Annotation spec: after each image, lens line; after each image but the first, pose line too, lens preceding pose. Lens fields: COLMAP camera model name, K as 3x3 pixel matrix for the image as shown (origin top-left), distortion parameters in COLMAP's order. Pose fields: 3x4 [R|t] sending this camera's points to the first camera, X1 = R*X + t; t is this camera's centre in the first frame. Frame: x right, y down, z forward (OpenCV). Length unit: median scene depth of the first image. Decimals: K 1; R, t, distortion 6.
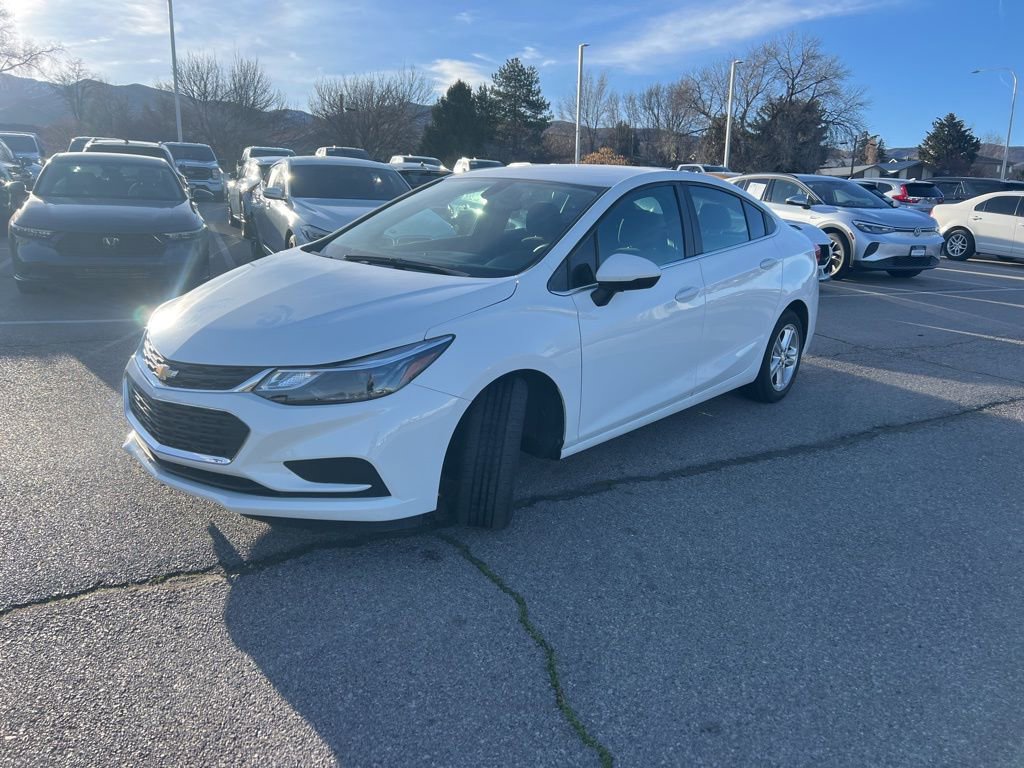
lens RADIAL K [[776.4, 0, 513.9], [0, 776.4, 381.0], [0, 0, 1]] dist [0.042899, -0.047856]
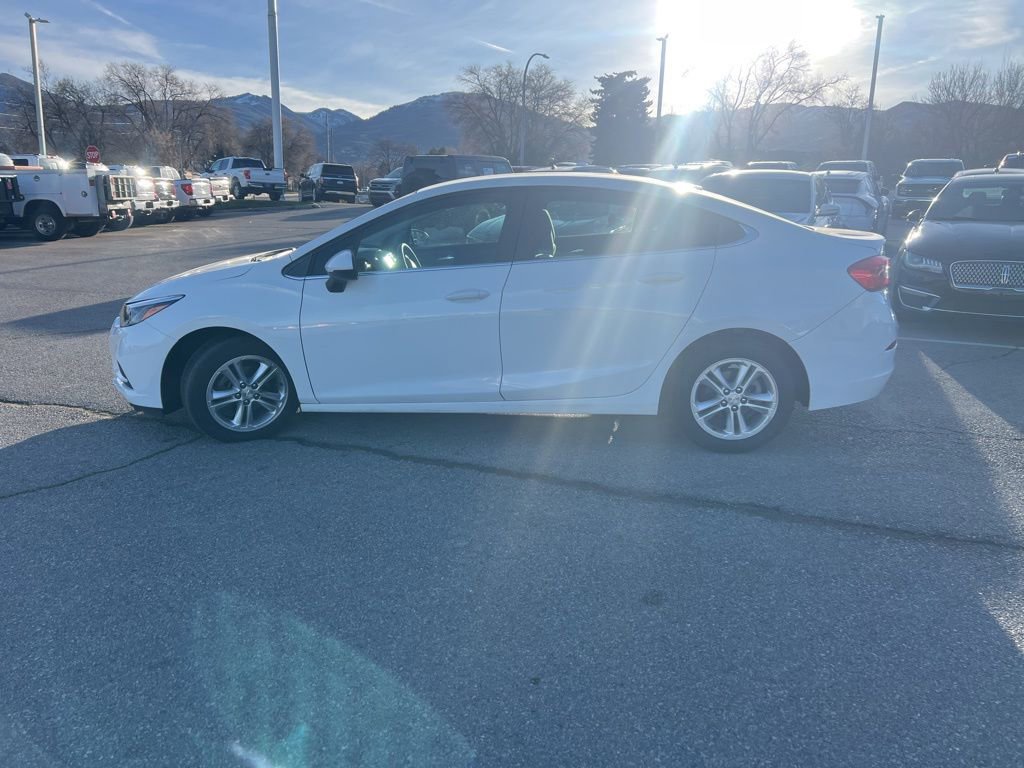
lens RADIAL K [[776.4, 0, 507.7], [0, 776.4, 383.4], [0, 0, 1]] dist [0.042899, -0.047856]
pose [[0.581969, 0.162981, -0.796711, 1.067699], [-0.179247, 0.981324, 0.069814, -0.078305], [0.793210, 0.102178, 0.600314, 0.429651]]
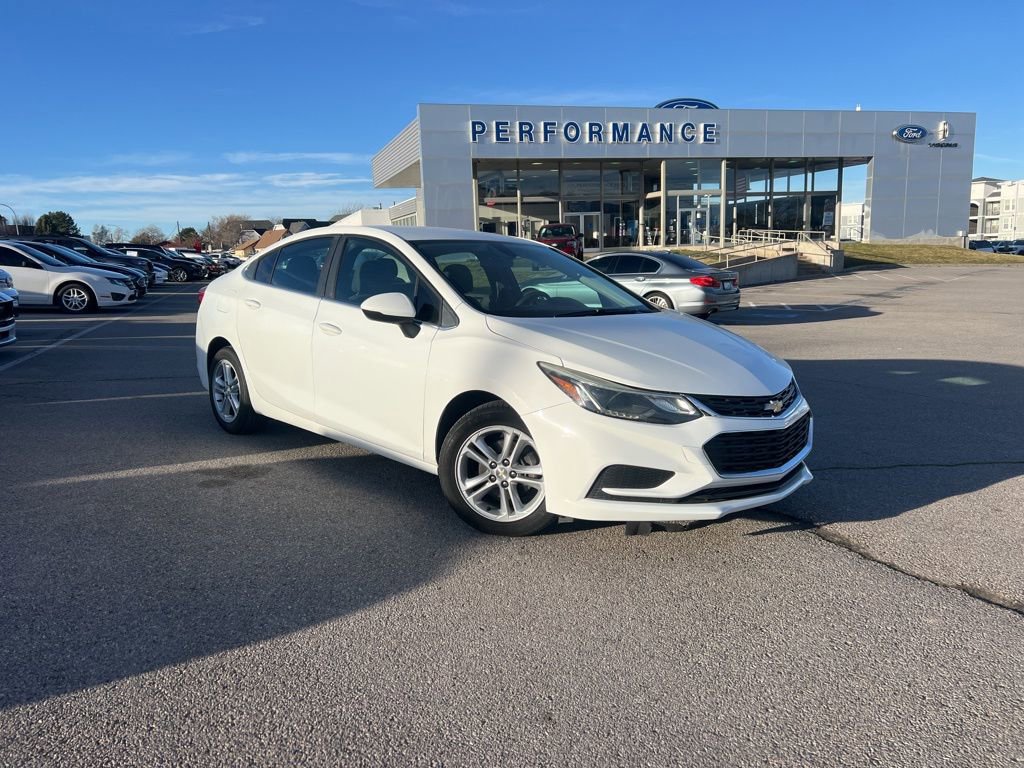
lens RADIAL K [[776.4, 0, 515.4], [0, 776.4, 399.1], [0, 0, 1]] dist [0.042899, -0.047856]
pose [[0.101744, -0.206327, 0.973179, -1.179941], [0.234751, 0.955608, 0.178059, -0.235037], [-0.966716, 0.210338, 0.145663, 0.863943]]
